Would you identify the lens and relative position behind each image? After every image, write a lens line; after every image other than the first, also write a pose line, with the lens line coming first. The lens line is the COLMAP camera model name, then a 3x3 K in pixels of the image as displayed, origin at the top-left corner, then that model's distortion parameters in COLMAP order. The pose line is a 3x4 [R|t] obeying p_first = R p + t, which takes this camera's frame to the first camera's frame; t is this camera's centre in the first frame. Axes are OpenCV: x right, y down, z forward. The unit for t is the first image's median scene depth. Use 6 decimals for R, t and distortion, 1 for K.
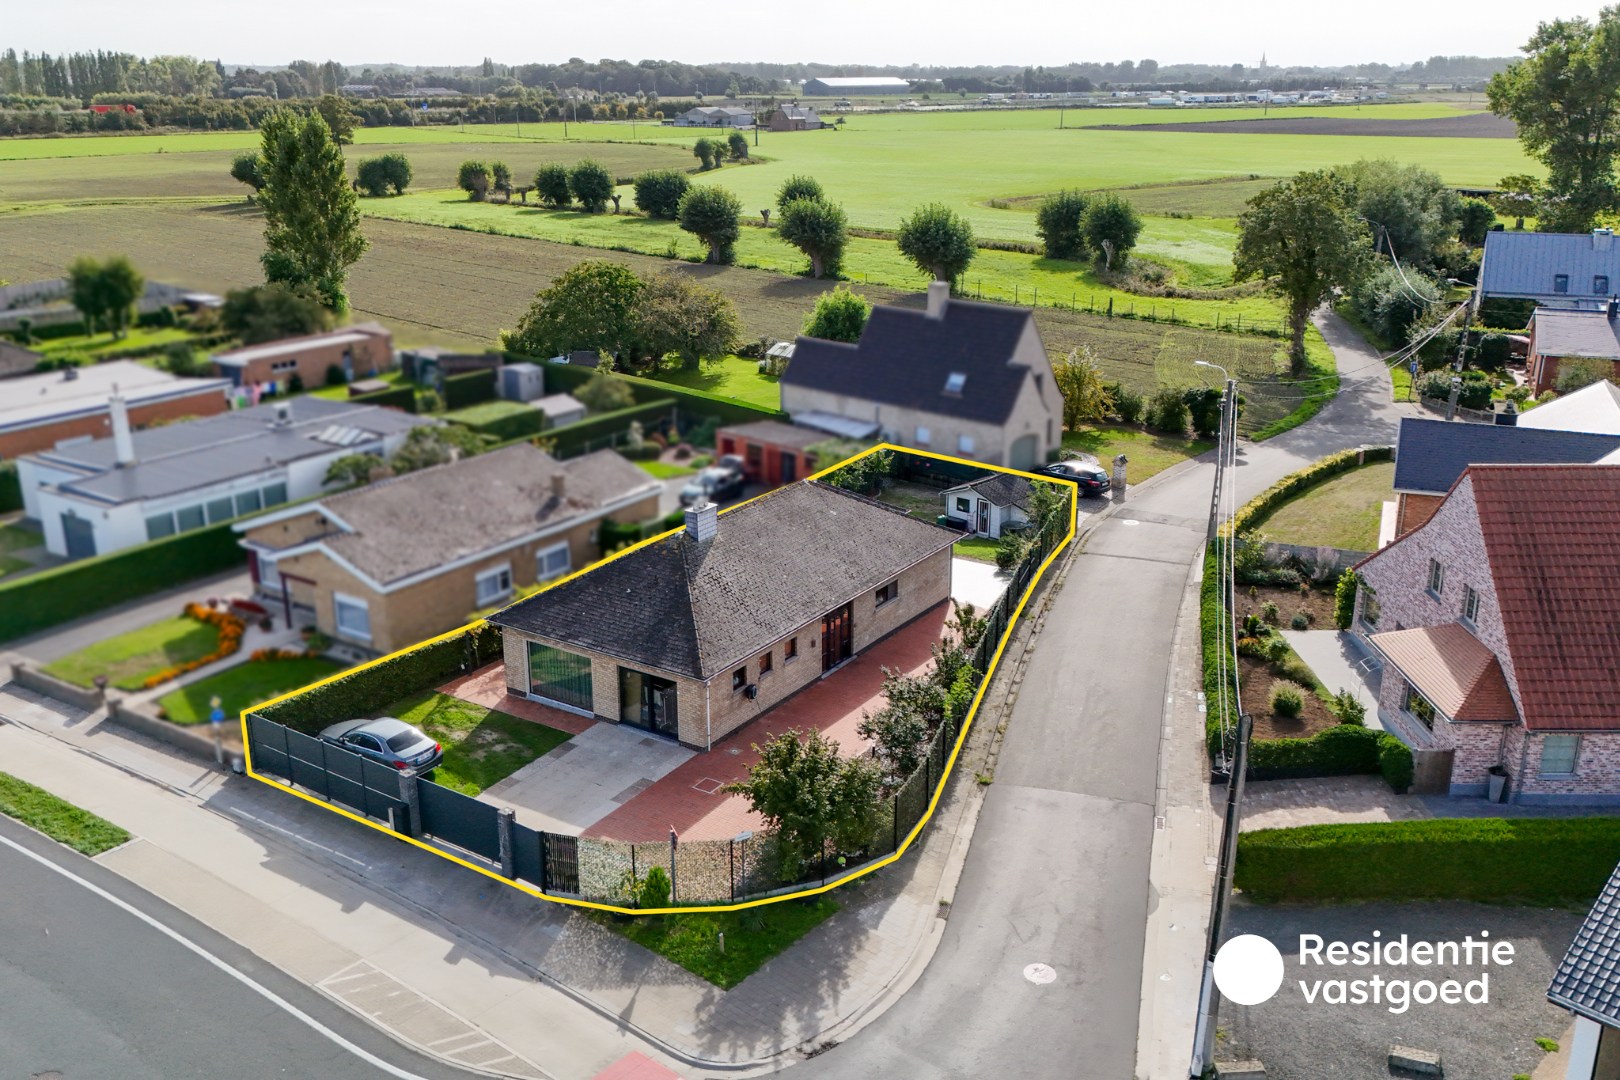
lens RADIAL K [[1378.4, 0, 810.0], [0, 1378.4, 540.0], [0, 0, 1]] dist [0.004433, 0.002819]
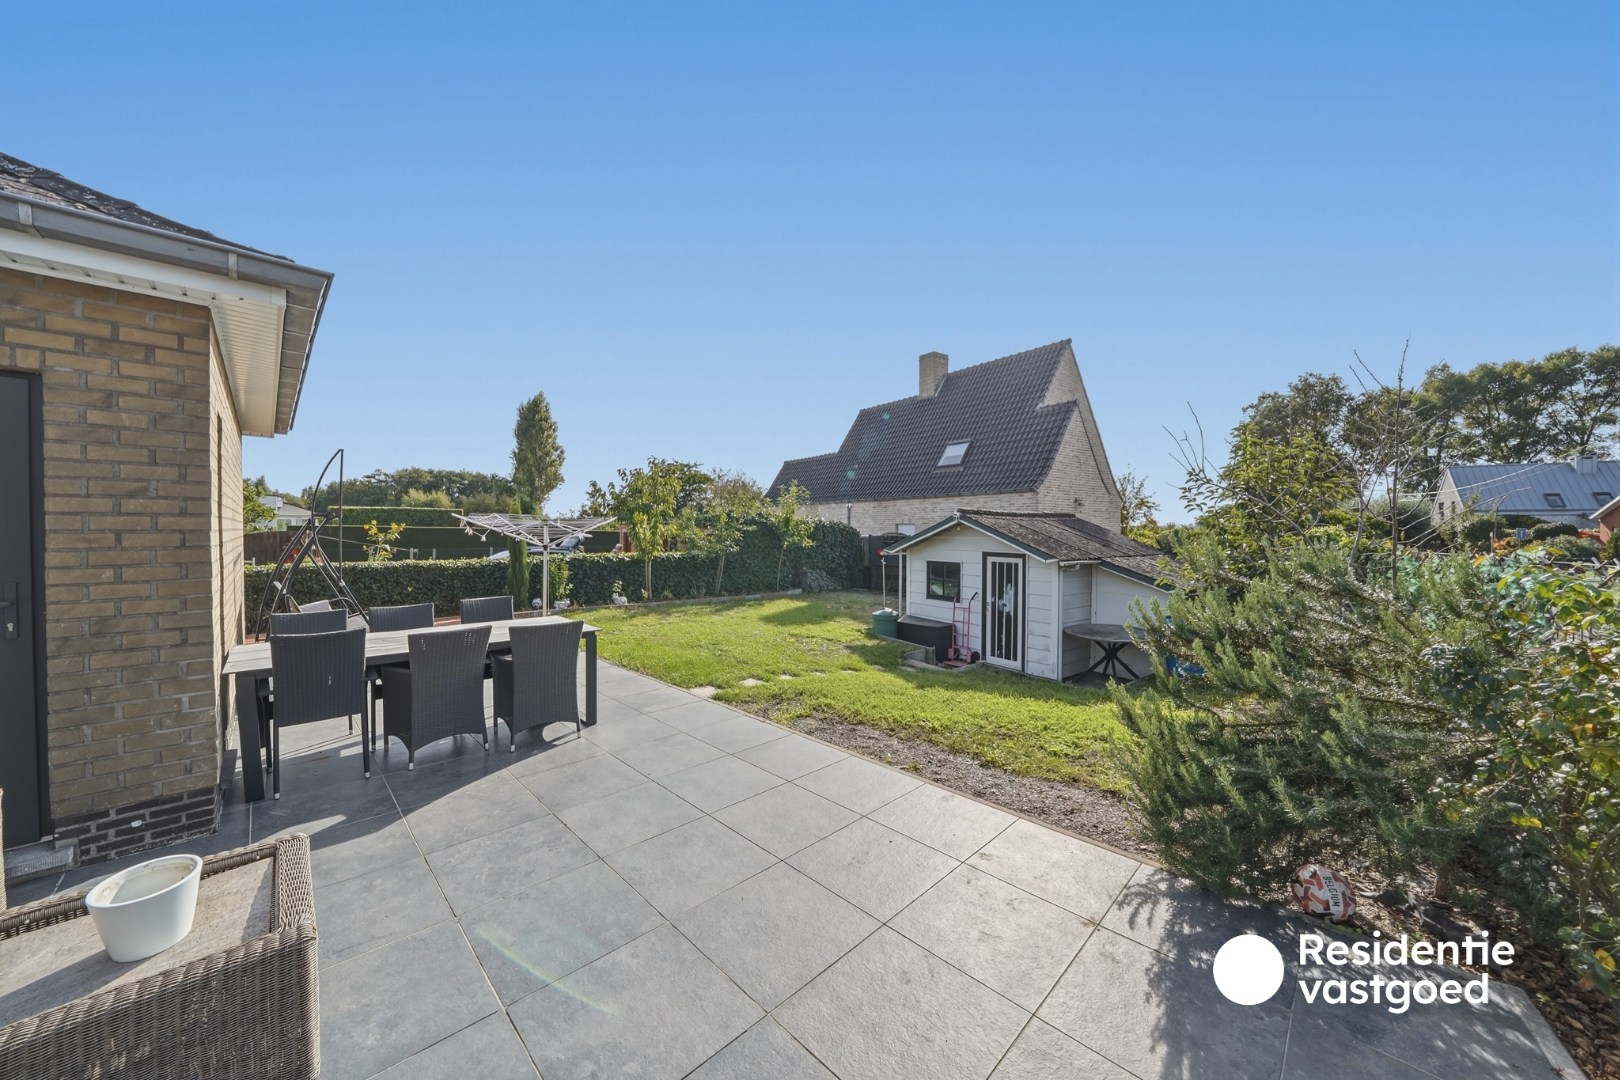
lens RADIAL K [[562.5, 0, 810.0], [0, 562.5, 540.0], [0, 0, 1]] dist [-0.020334, 0.000072]
pose [[0.978536, 0.002558, -0.206061, 0.107253], [-0.064095, 0.954106, -0.292528, 0.009167], [0.195856, 0.299457, 0.933791, 0.853463]]
